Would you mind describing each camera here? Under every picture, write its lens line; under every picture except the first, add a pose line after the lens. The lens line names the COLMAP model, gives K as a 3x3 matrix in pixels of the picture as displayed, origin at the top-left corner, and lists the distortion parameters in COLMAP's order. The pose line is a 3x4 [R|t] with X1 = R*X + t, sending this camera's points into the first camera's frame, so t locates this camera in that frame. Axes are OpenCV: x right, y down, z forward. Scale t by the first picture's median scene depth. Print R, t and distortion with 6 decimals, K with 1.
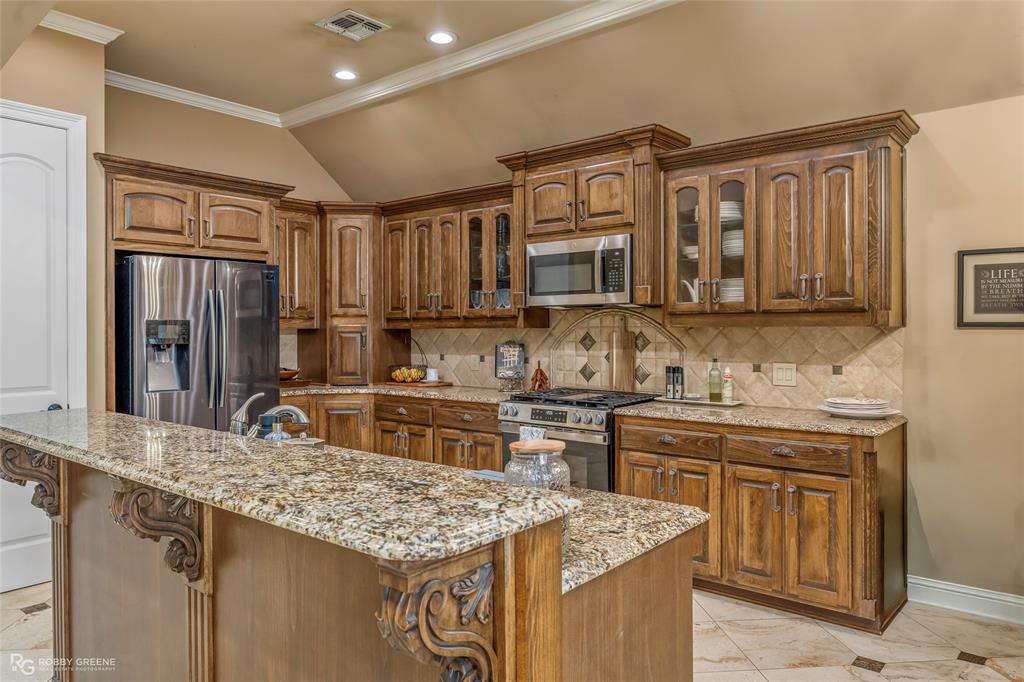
lens RADIAL K [[697.0, 0, 509.8], [0, 697.0, 337.2], [0, 0, 1]] dist [-0.000221, -0.000080]
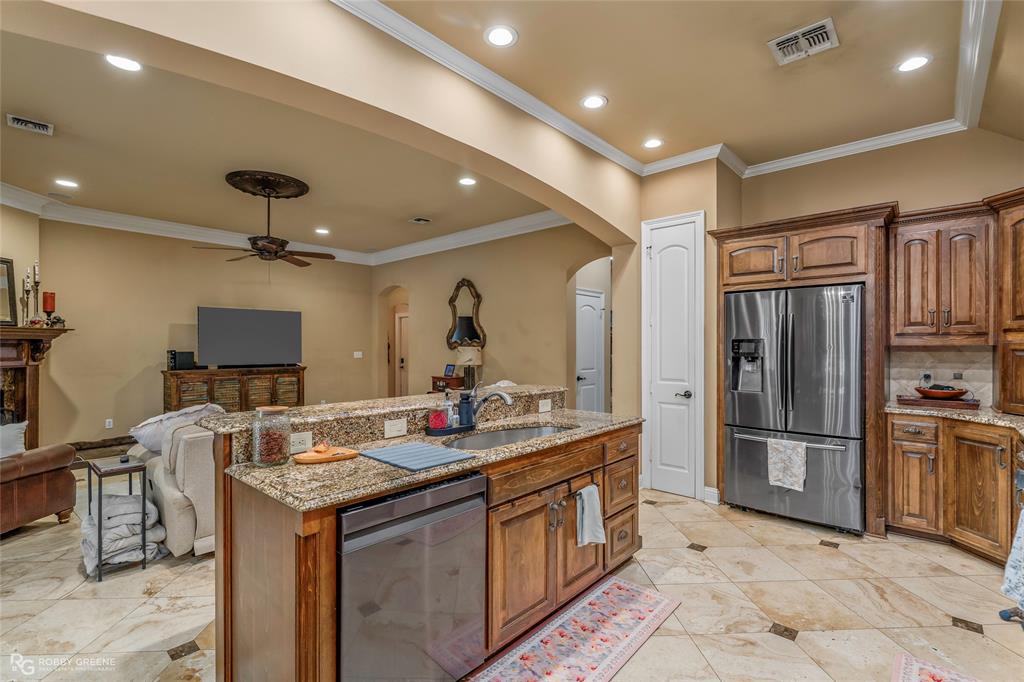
lens RADIAL K [[466.6, 0, 508.5], [0, 466.6, 344.8], [0, 0, 1]] dist [-0.013490, 0.002059]
pose [[-0.046586, 0.003803, -0.998907, 0.397383], [-0.012356, 0.999914, 0.004383, -0.010155], [0.998838, 0.012547, -0.046535, 0.525829]]
